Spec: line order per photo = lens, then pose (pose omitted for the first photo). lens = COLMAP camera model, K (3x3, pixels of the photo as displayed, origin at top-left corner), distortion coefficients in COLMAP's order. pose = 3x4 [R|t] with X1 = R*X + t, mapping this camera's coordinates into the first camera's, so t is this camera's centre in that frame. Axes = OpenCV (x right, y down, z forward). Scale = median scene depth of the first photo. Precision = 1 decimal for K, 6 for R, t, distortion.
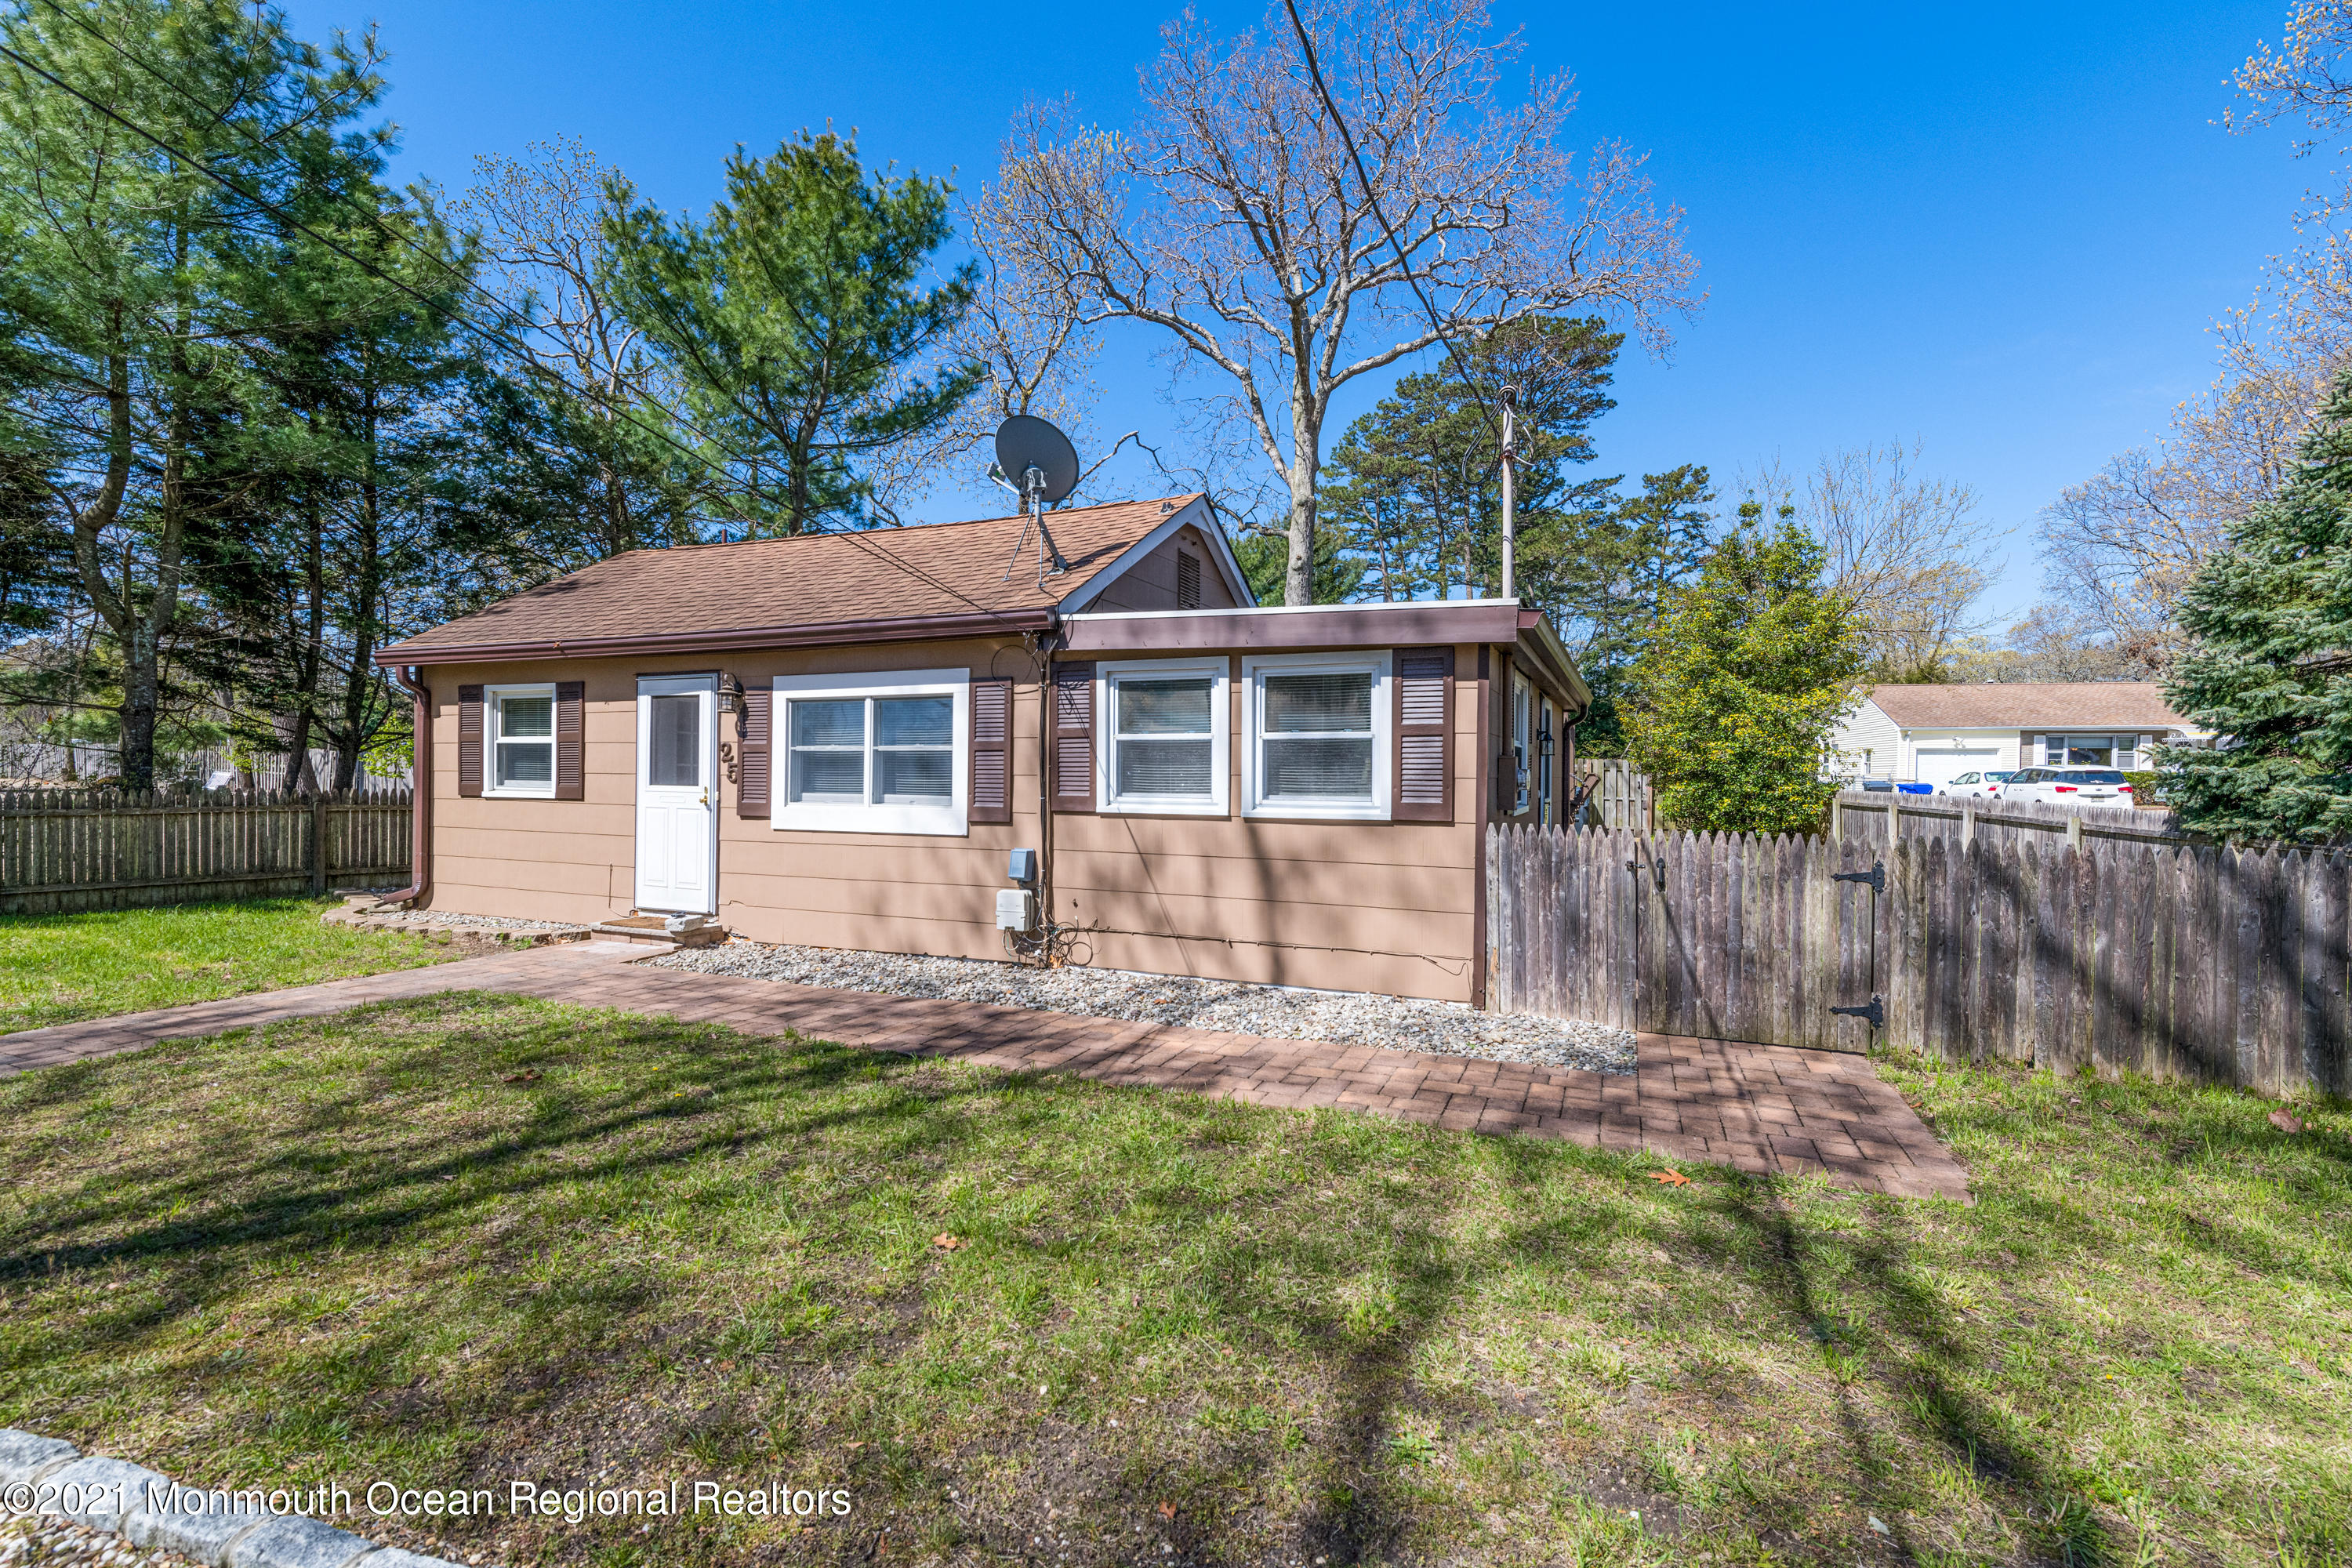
lens RADIAL K [[1032.7, 0, 1182.9], [0, 1032.7, 779.2], [0, 0, 1]] dist [0.001578, 0.000073]
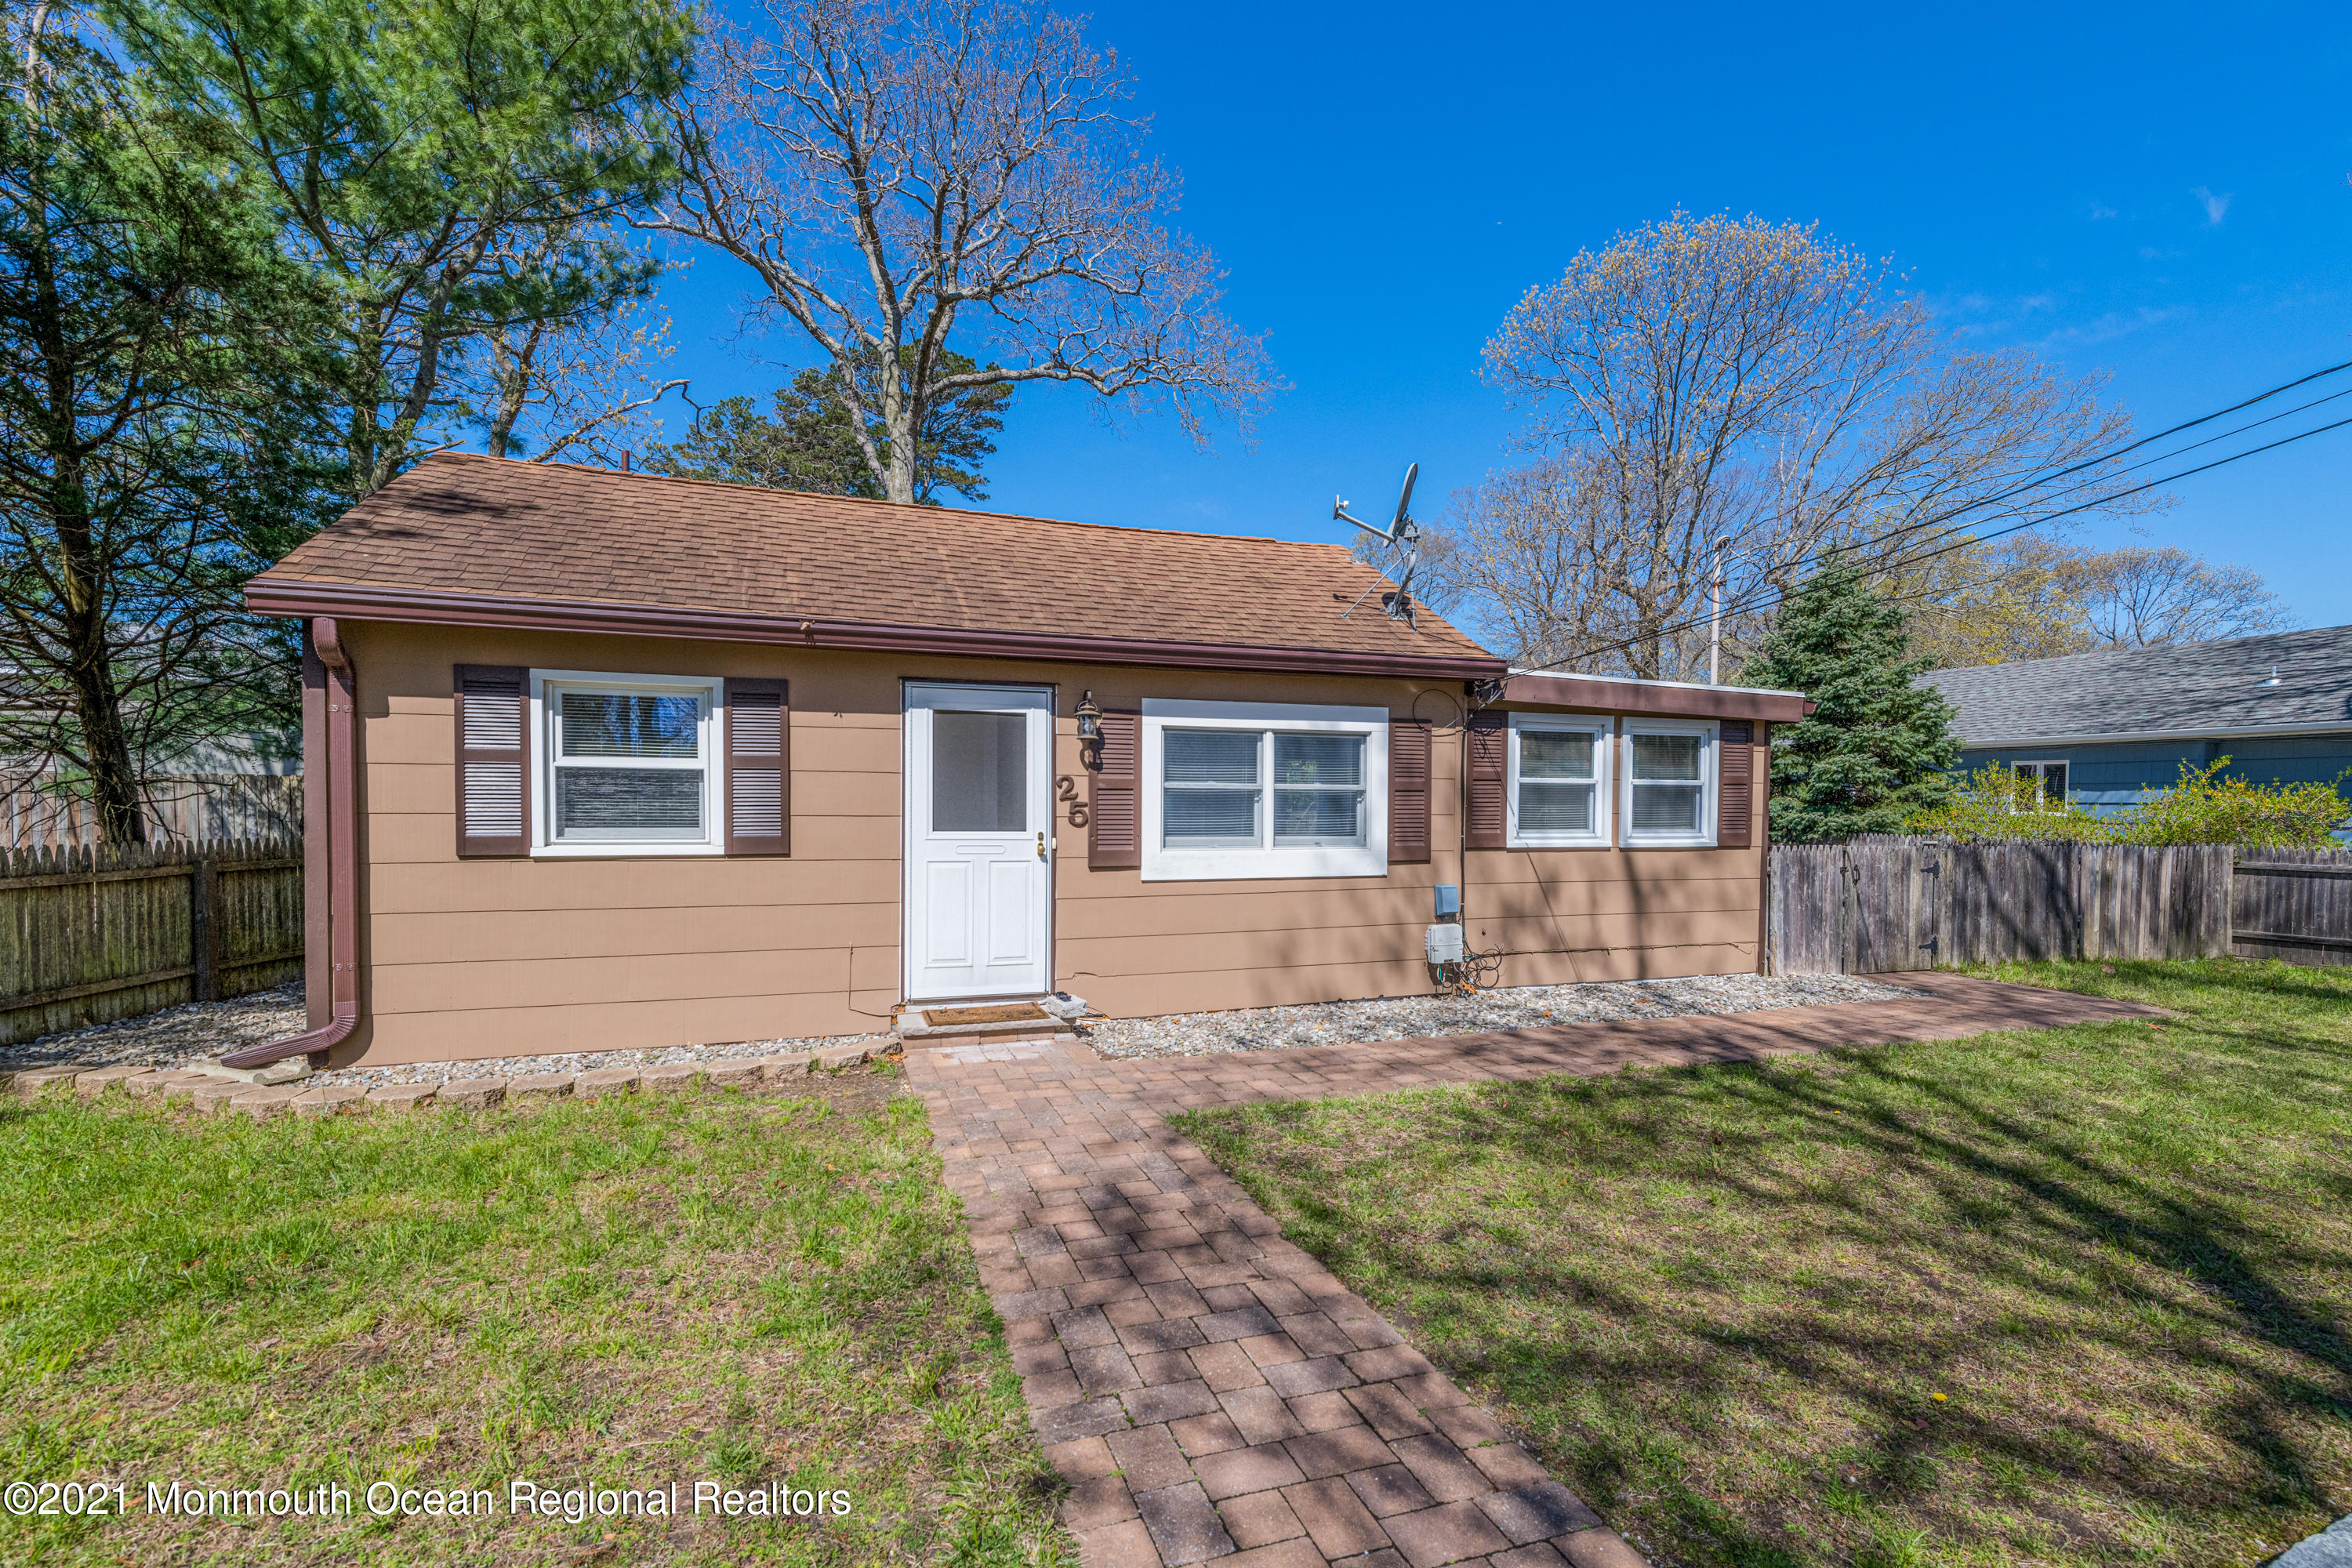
lens RADIAL K [[1032.7, 0, 1242.3], [0, 1032.7, 816.7], [0, 0, 1]] dist [0.001578, 0.000073]
pose [[0.732492, -0.011832, 0.680673, -1.015214], [0.001827, 0.999880, 0.015414, -0.018296], [-0.680773, -0.010047, 0.732425, 0.371117]]
